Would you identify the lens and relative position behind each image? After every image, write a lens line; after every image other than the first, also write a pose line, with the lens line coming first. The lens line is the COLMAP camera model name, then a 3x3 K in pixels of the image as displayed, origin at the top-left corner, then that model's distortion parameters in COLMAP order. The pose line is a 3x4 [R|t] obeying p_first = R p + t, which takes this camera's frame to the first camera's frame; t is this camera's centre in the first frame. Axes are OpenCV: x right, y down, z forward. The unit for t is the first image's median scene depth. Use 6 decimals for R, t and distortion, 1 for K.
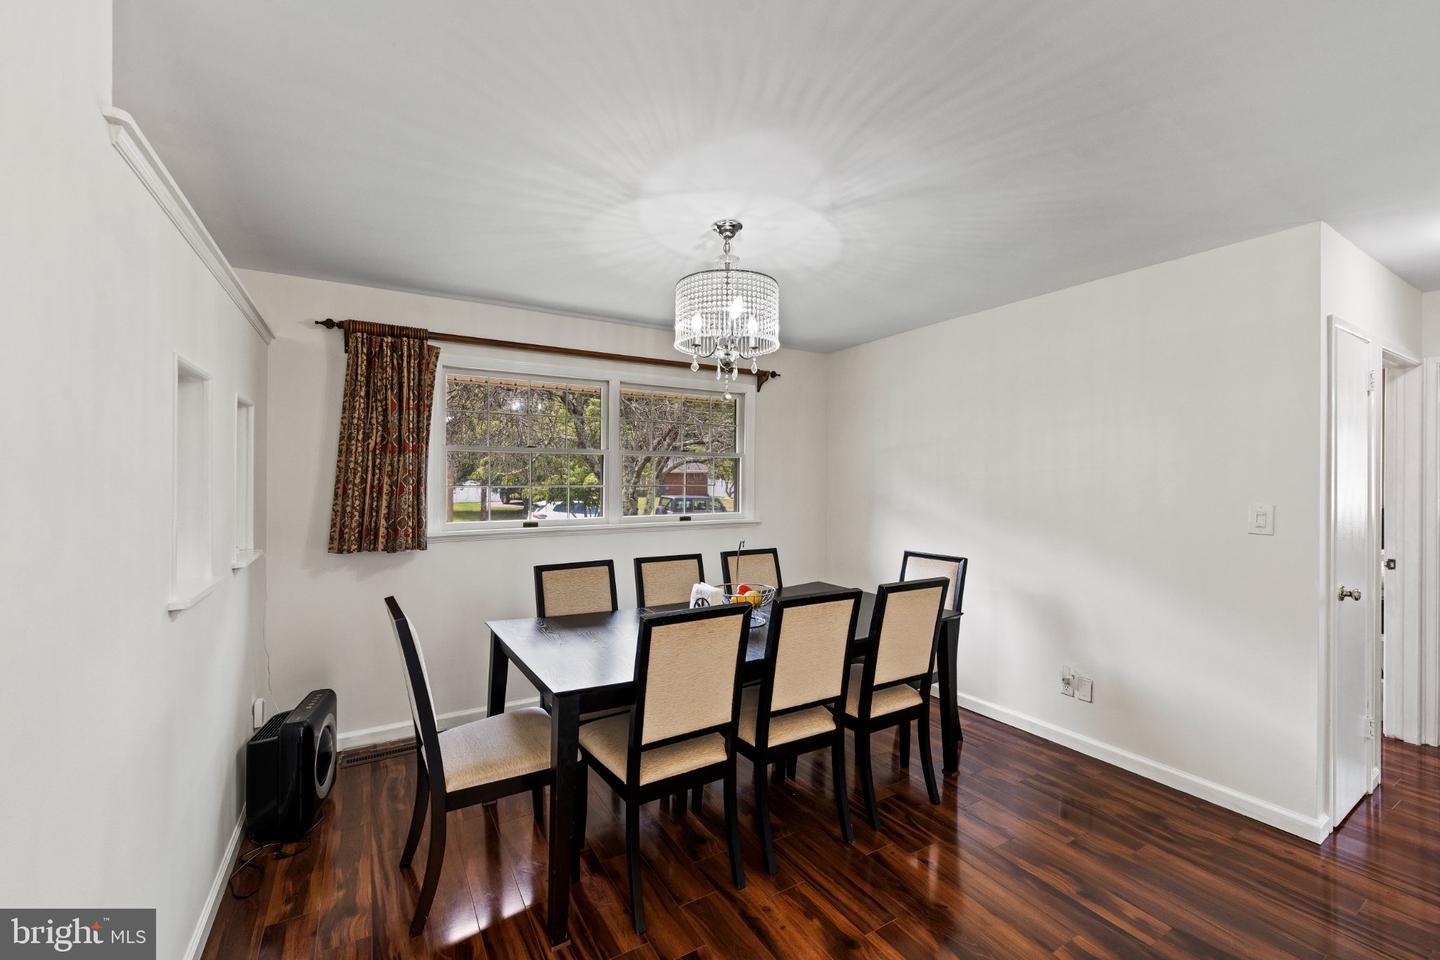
lens RADIAL K [[575.4, 0, 715.1], [0, 575.4, 476.9], [0, 0, 1]] dist [-0.000943, -0.000038]
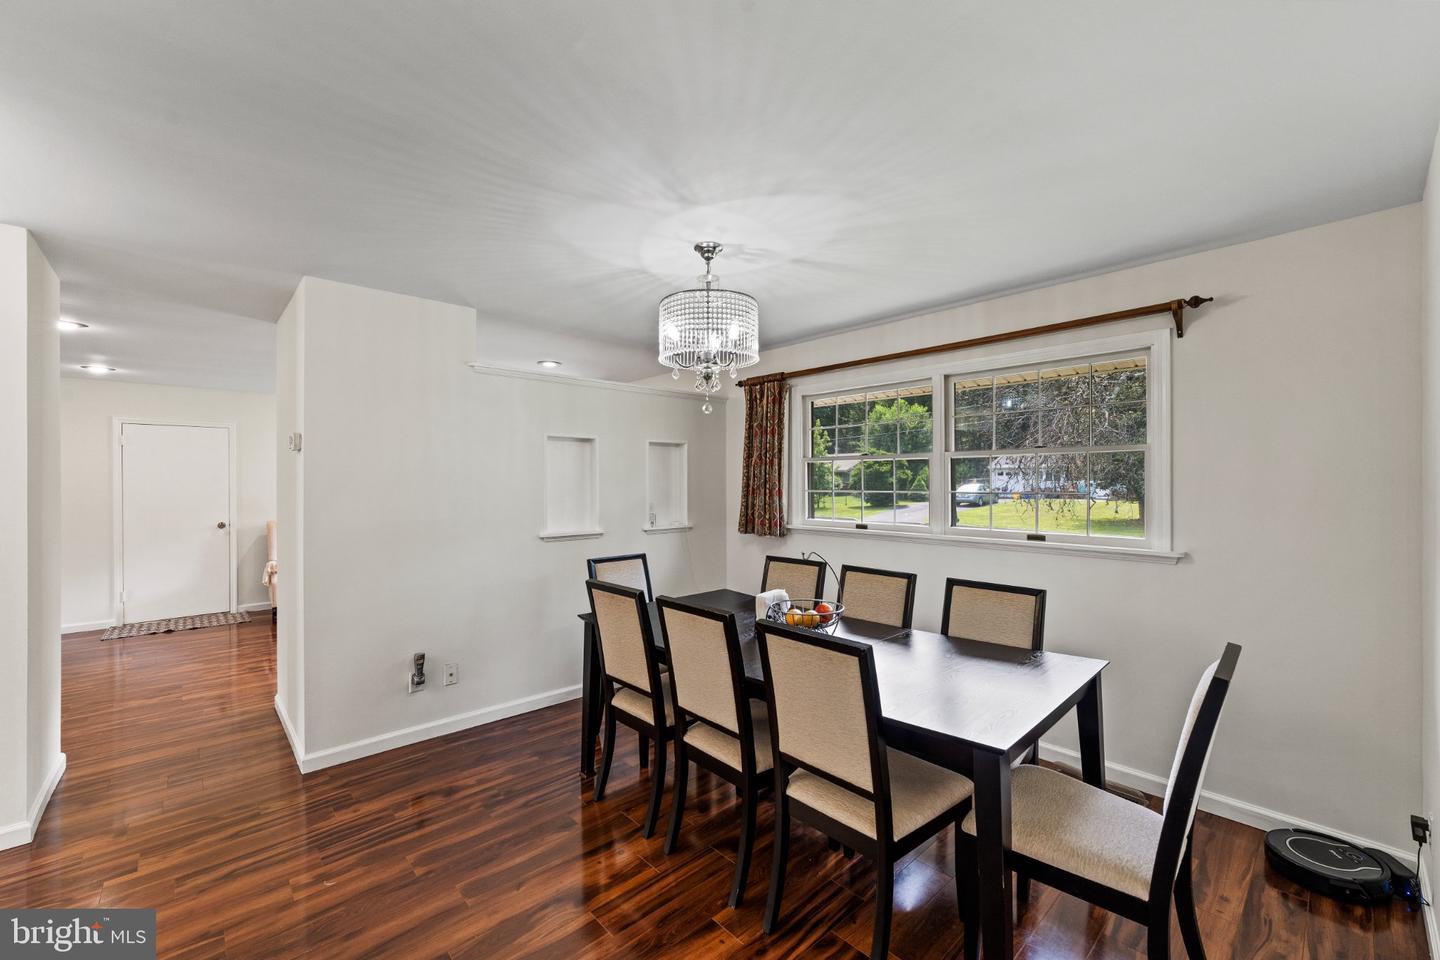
lens RADIAL K [[567.6, 0, 701.1], [0, 567.6, 483.4], [0, 0, 1]] dist [0.000831, 0.000042]
pose [[0.203399, -0.002377, -0.979093, 0.997385], [0.001608, 0.999997, -0.002094, 0.003174], [0.979095, -0.001148, 0.203402, 0.736742]]
